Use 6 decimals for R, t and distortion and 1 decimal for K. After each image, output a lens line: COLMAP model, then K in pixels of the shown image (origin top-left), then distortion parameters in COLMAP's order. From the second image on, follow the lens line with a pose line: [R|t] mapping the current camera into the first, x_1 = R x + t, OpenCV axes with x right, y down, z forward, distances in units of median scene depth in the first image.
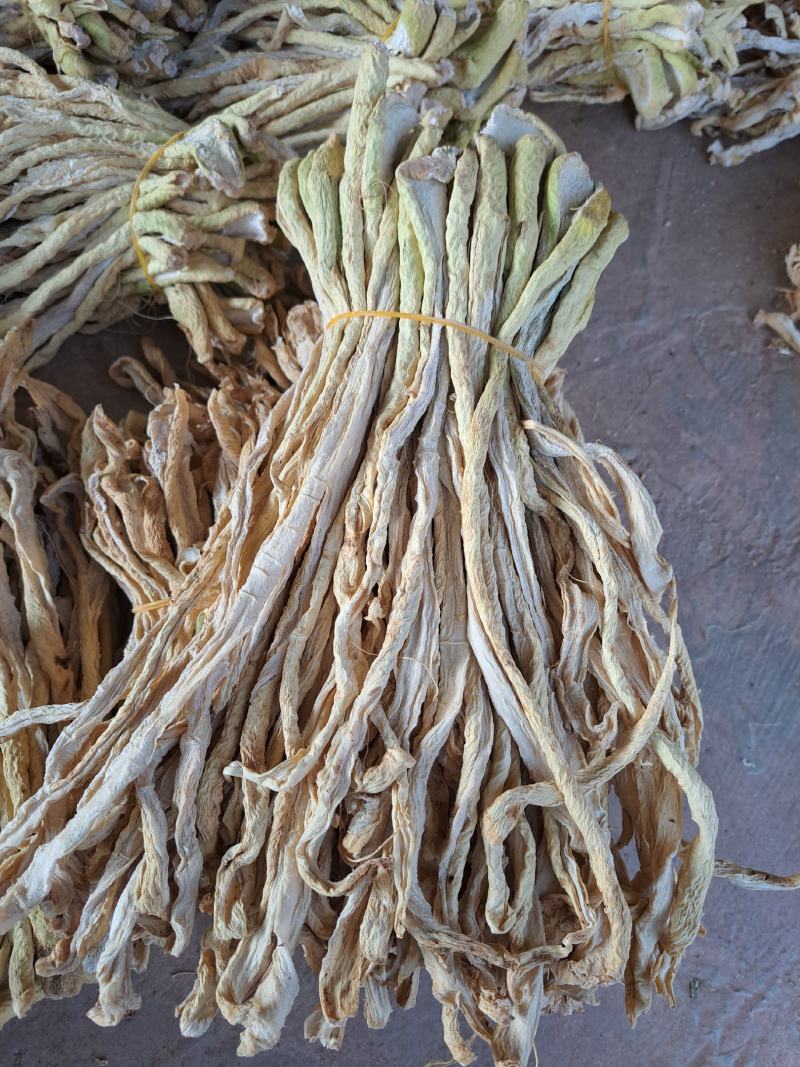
lens RADIAL K [[796.9, 0, 409.3], [0, 796.9, 534.5], [0, 0, 1]] dist [0.070156, -0.070029]
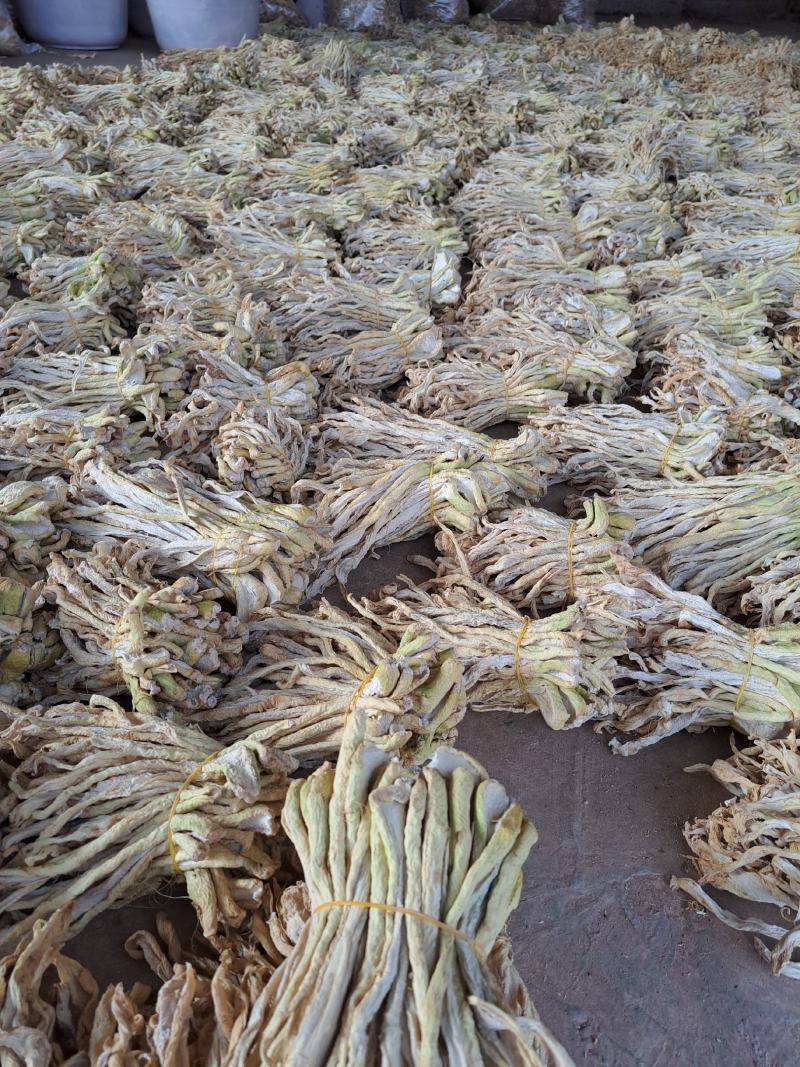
lens RADIAL K [[796.9, 0, 409.3], [0, 796.9, 534.5], [0, 0, 1]] dist [0.070156, -0.070029]
pose [[0.999718, -0.001273, 0.023709, 0.017232], [0.014747, 0.815900, -0.578004, -0.001577], [-0.018609, 0.578191, 0.815689, -0.355174]]
